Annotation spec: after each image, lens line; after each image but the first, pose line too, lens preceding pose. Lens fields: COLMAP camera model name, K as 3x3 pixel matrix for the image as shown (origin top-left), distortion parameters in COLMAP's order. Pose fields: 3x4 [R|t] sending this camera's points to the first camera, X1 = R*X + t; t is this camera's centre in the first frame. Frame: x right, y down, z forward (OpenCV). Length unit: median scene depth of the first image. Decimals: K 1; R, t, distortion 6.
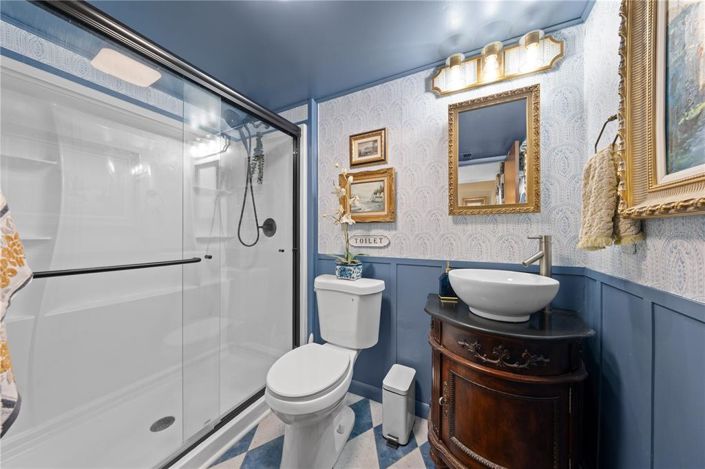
lens RADIAL K [[237.5, 0, 350.9], [0, 237.5, 234.6], [0, 0, 1]] dist [0.000471, 0.000072]
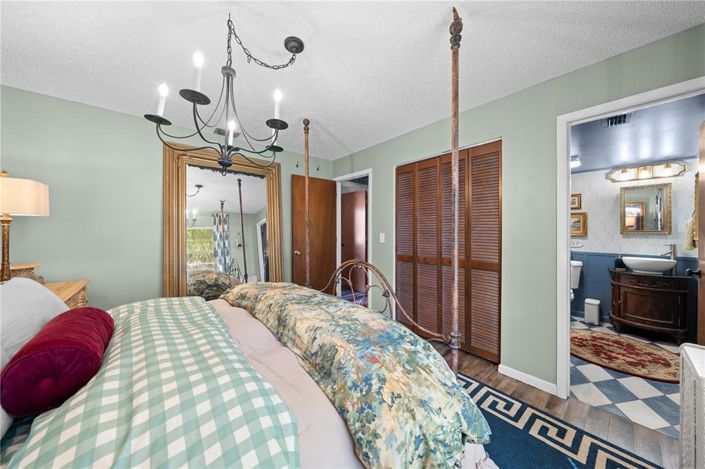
lens RADIAL K [[237.5, 0, 355.1], [0, 237.5, 231.5], [0, 0, 1]] dist [0.000471, 0.000072]
pose [[0.934589, 0.000643, -0.355730, -1.201191], [0.000443, 0.999995, 0.002969, -0.116165], [0.355730, -0.002932, 0.934584, -2.128915]]
